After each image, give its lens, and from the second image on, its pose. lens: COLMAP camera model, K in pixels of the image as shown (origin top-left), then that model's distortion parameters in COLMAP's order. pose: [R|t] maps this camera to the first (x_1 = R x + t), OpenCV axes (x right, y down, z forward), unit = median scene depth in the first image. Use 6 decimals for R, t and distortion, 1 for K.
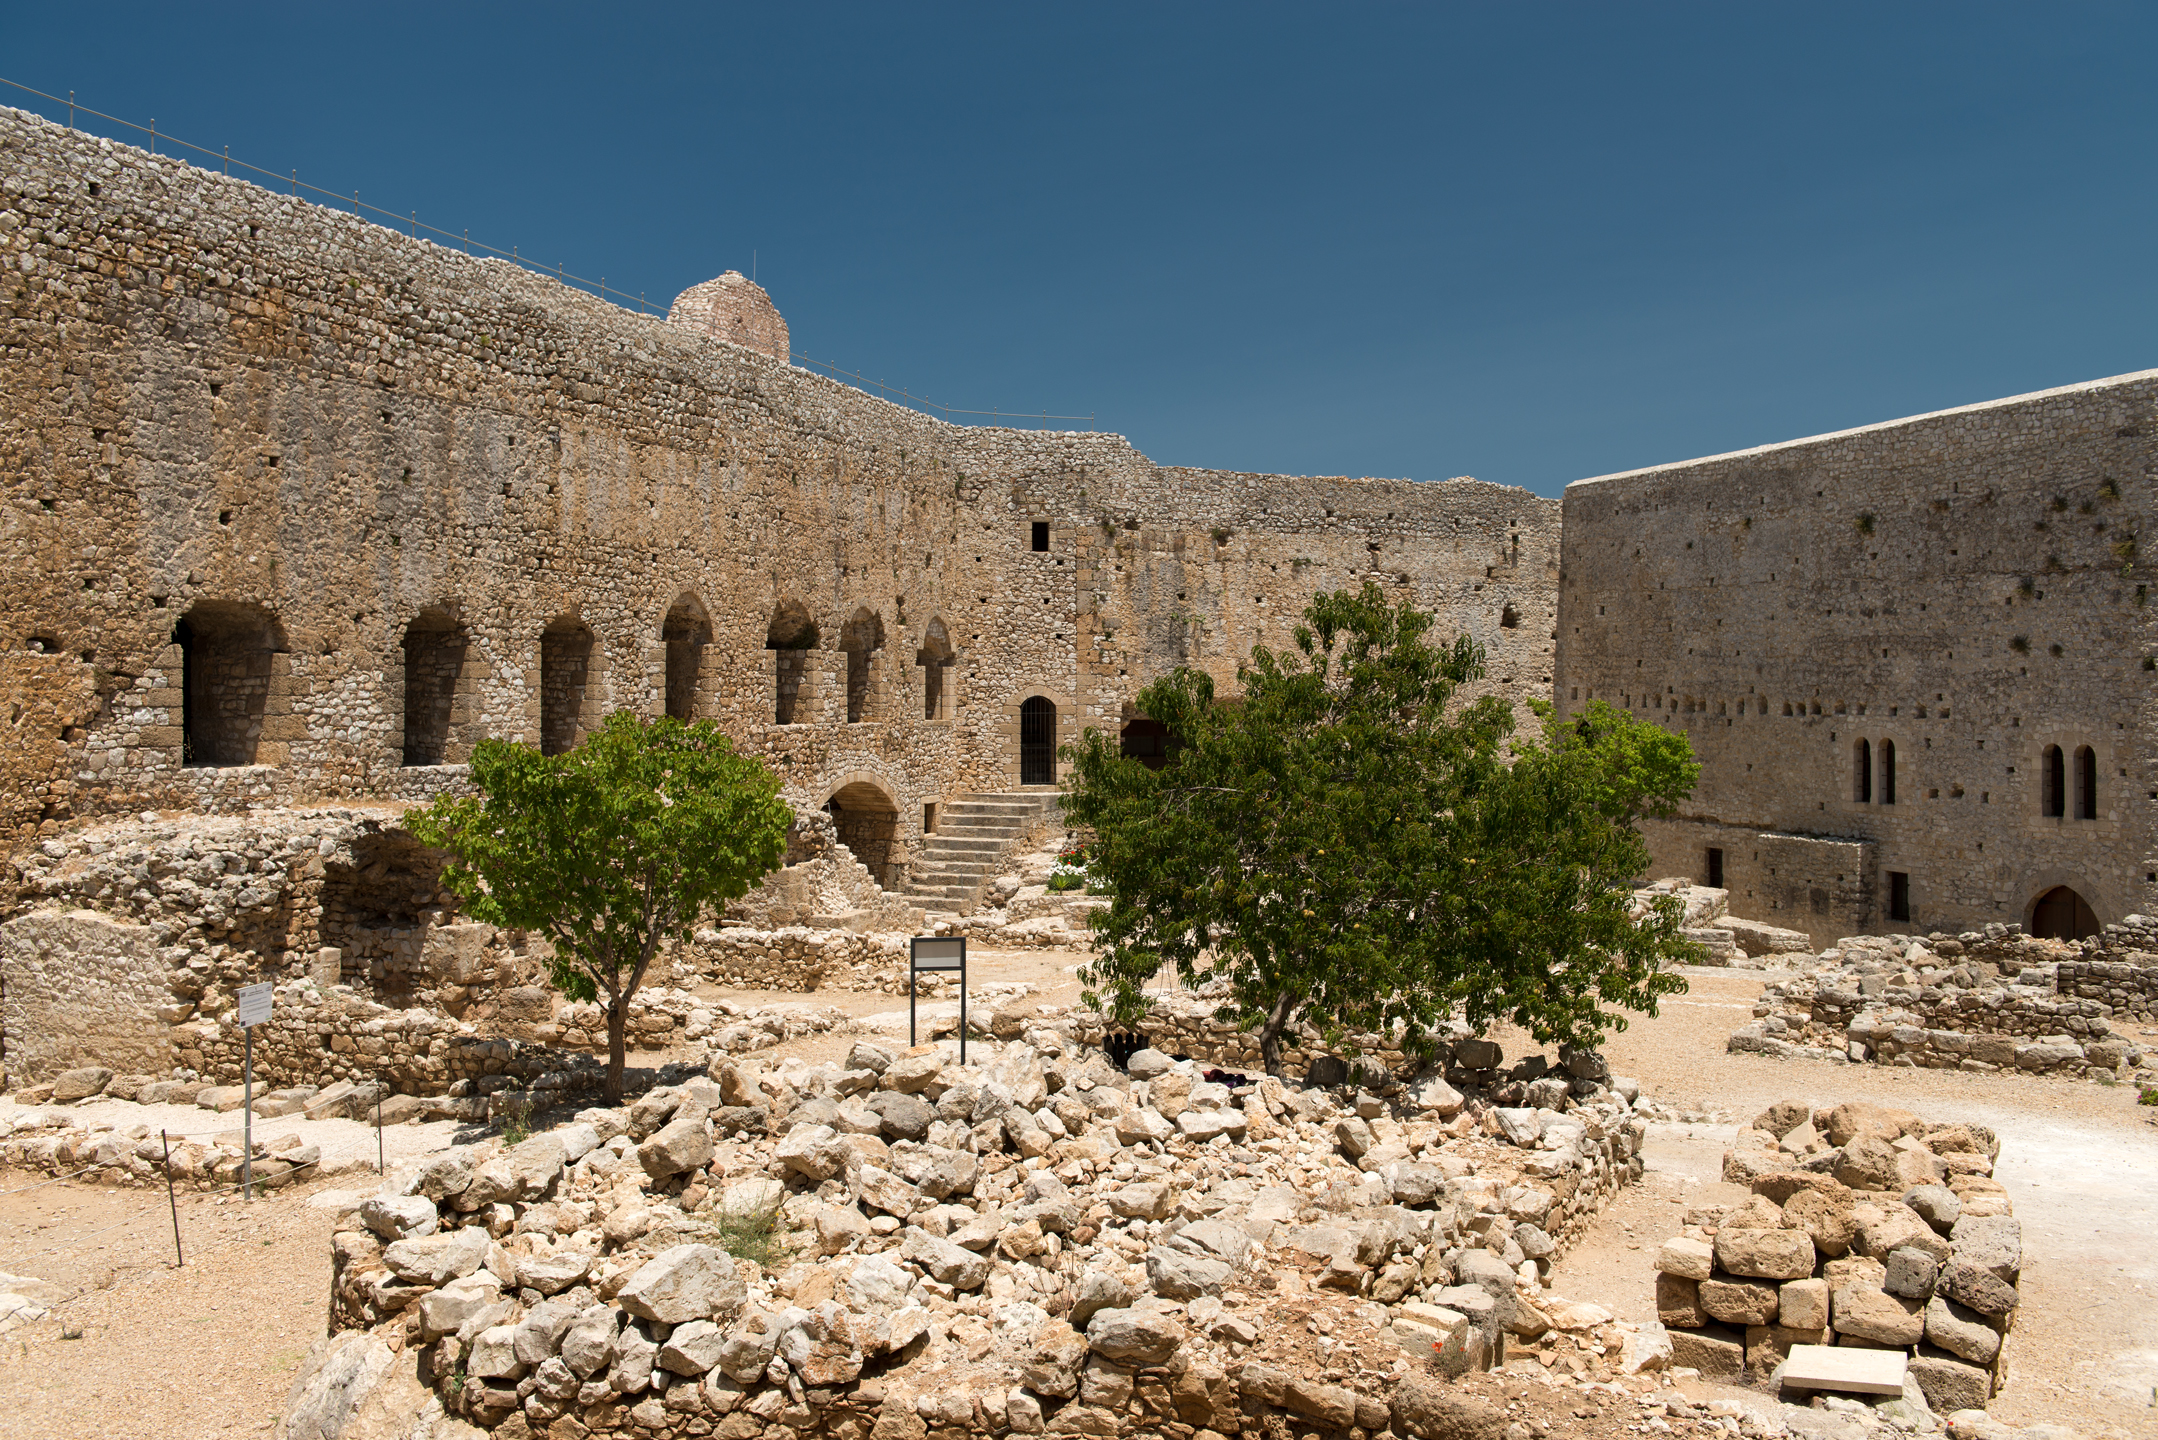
lens RADIAL K [[2016.8, 0, 1080.7], [0, 2016.8, 715.8], [0, 0, 1]] dist [-0.035803, 0.000000]
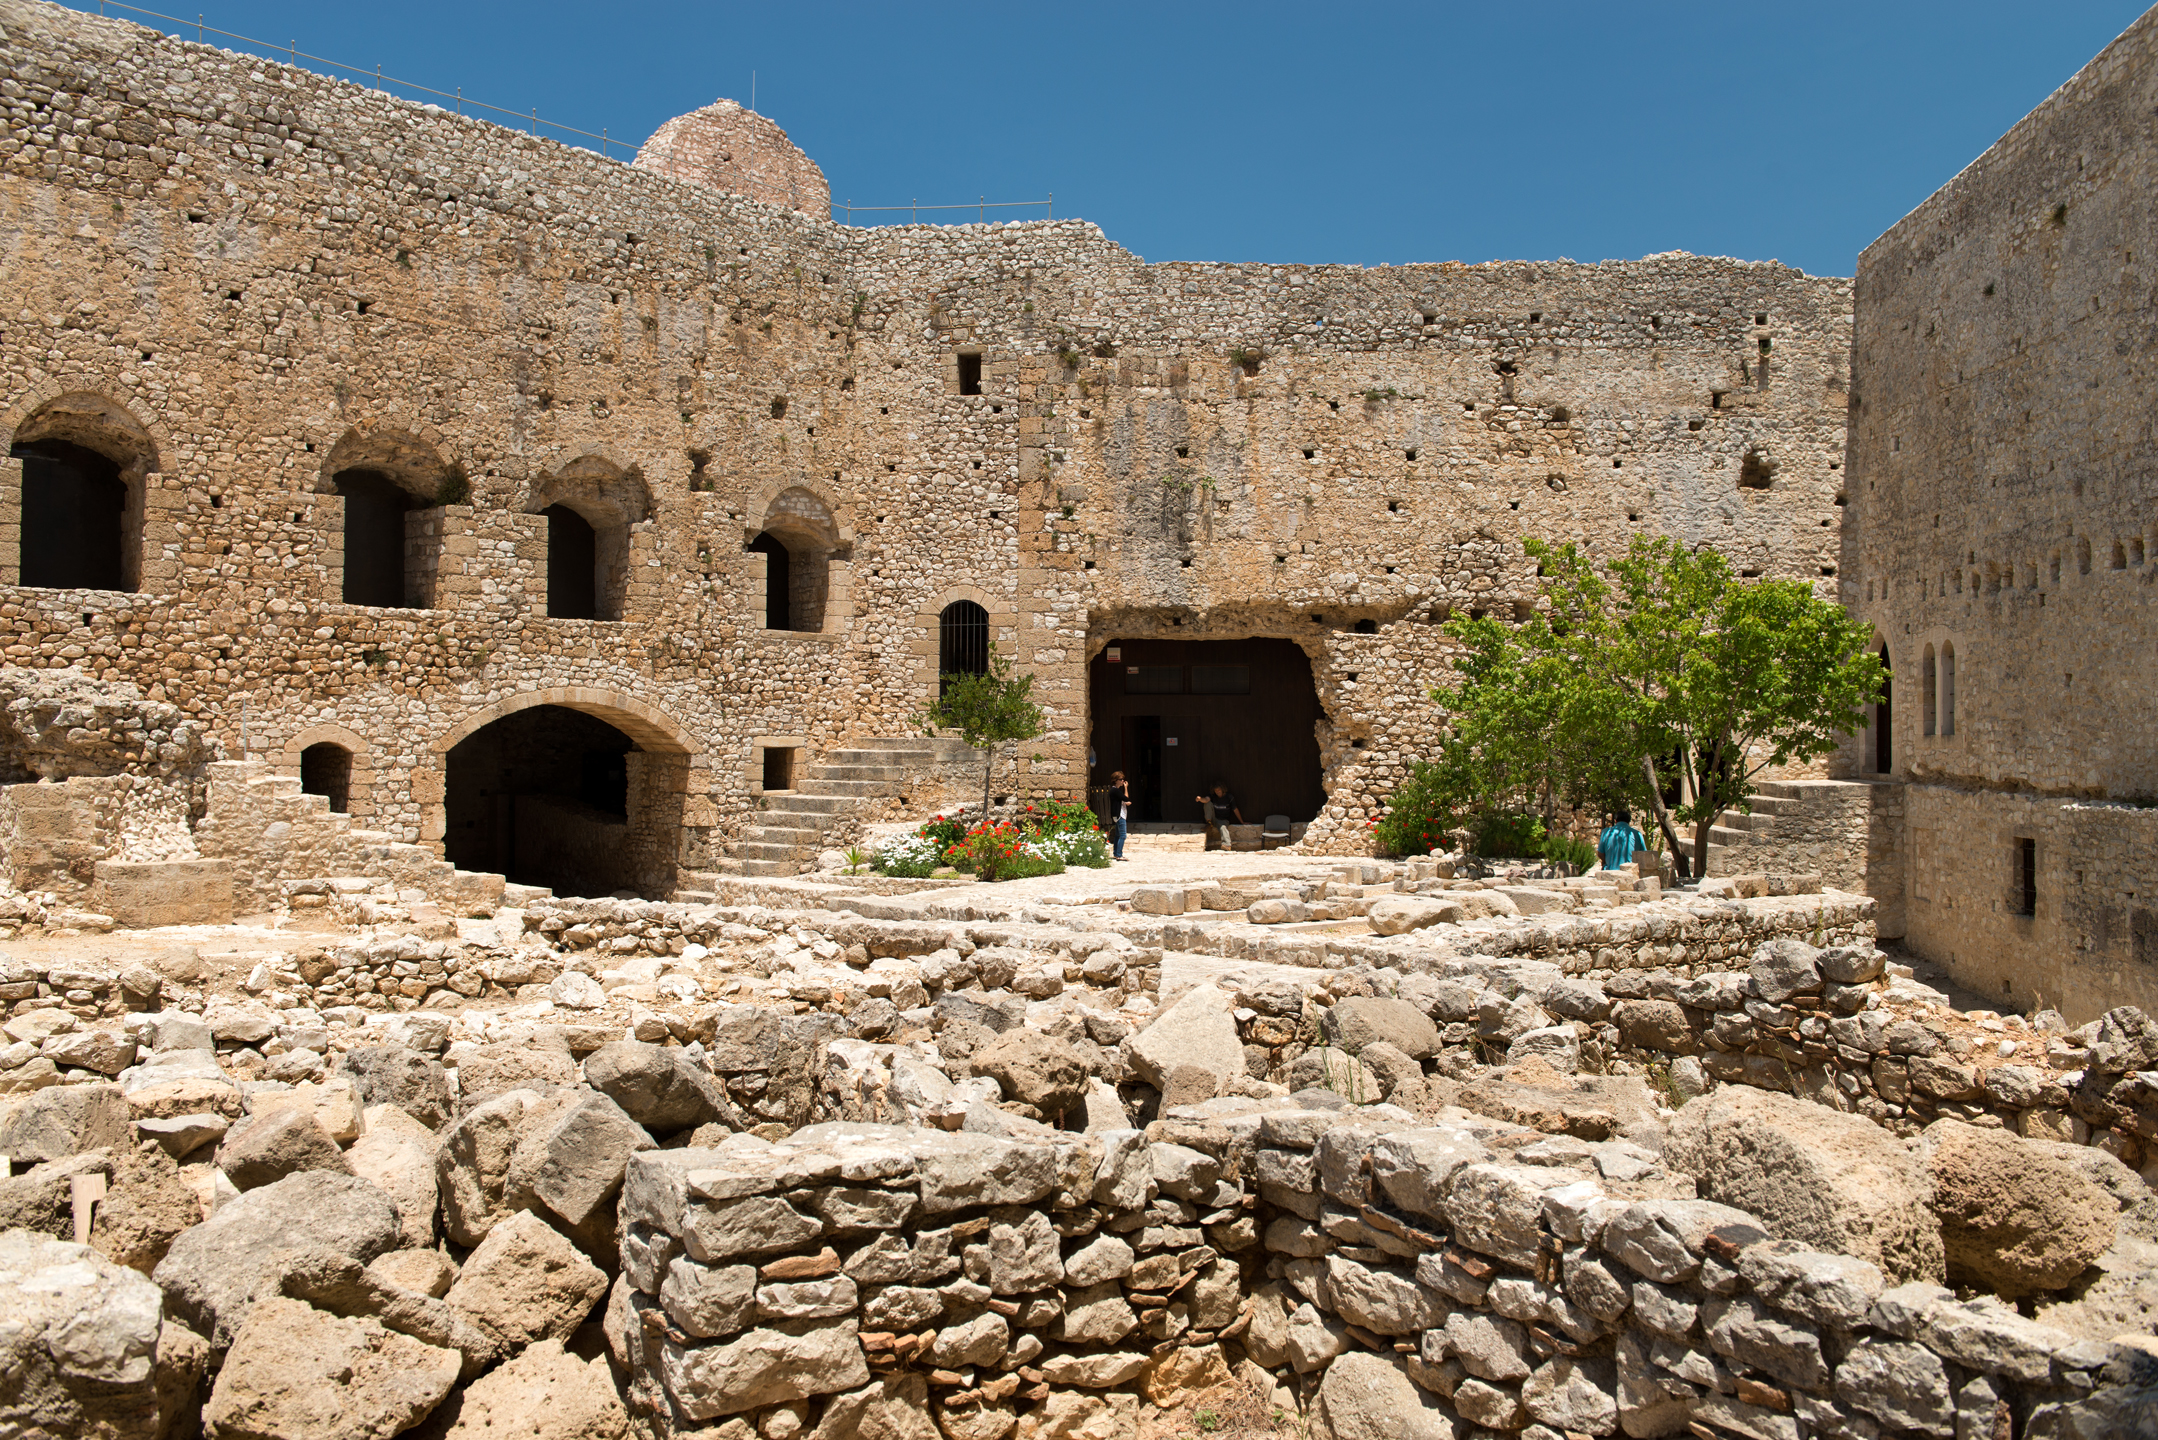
lens RADIAL K [[1833.1, 0, 1076.8], [0, 1833.1, 723.3], [0, 0, 1]] dist [-0.027320, -0.007945]
pose [[0.906367, -0.001850, -0.422488, 0.281054], [-0.009921, 0.999621, -0.025661, 0.048408], [0.422376, 0.027450, 0.906005, 0.438017]]
